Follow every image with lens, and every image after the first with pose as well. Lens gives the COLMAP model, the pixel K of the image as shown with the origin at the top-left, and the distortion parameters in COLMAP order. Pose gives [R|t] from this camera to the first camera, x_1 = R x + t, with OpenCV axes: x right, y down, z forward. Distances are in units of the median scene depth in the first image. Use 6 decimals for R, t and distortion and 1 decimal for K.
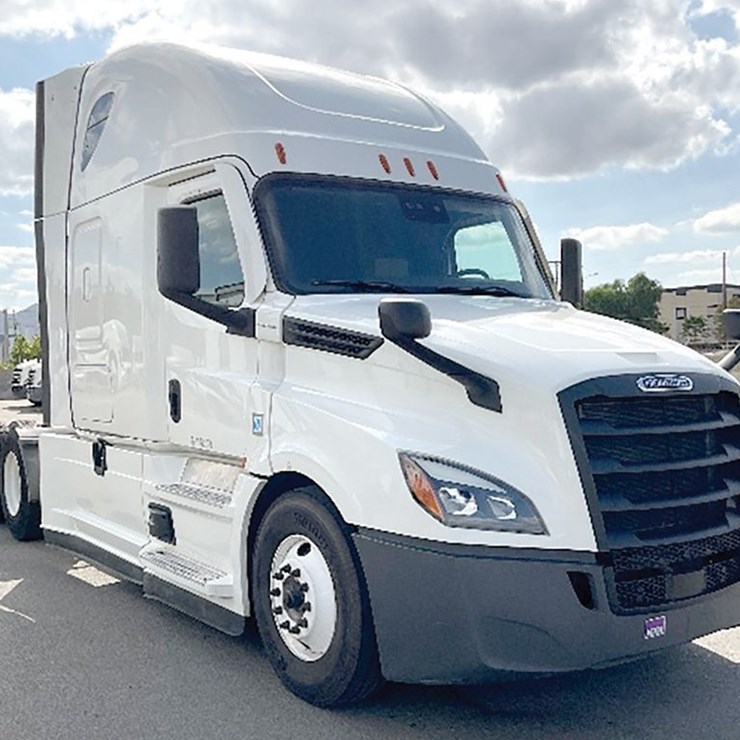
lens RADIAL K [[958.6, 0, 384.6], [0, 958.6, 378.6], [0, 0, 1]] dist [0.012399, 0.000000]
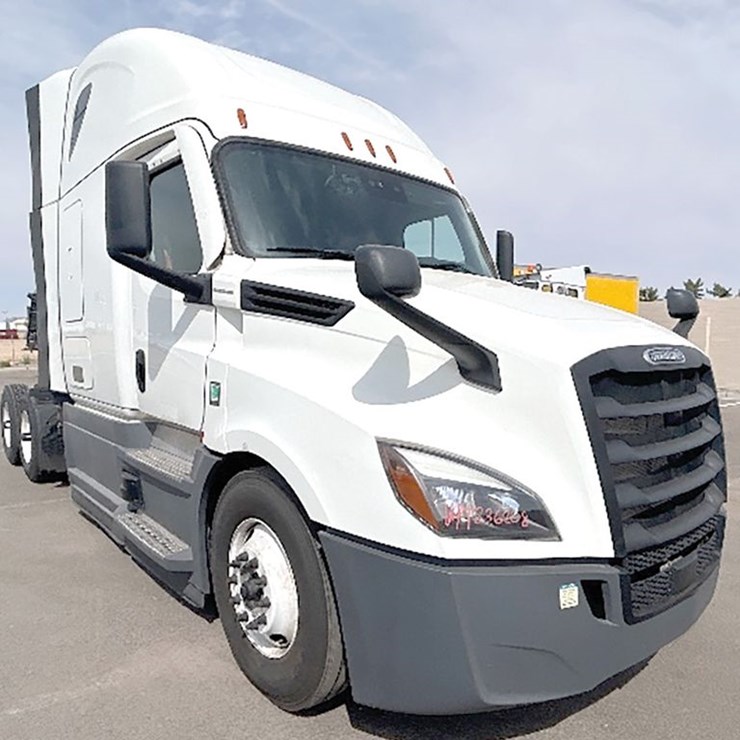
lens RADIAL K [[566.2, 0, 396.3], [0, 566.2, 387.0], [0, 0, 1]] dist [-0.011002, 0.022528]
pose [[0.993572, 0.000342, 0.113201, -0.018977], [-0.006966, 0.998285, 0.058126, 0.004001], [-0.112987, -0.058541, 0.991870, 0.437791]]
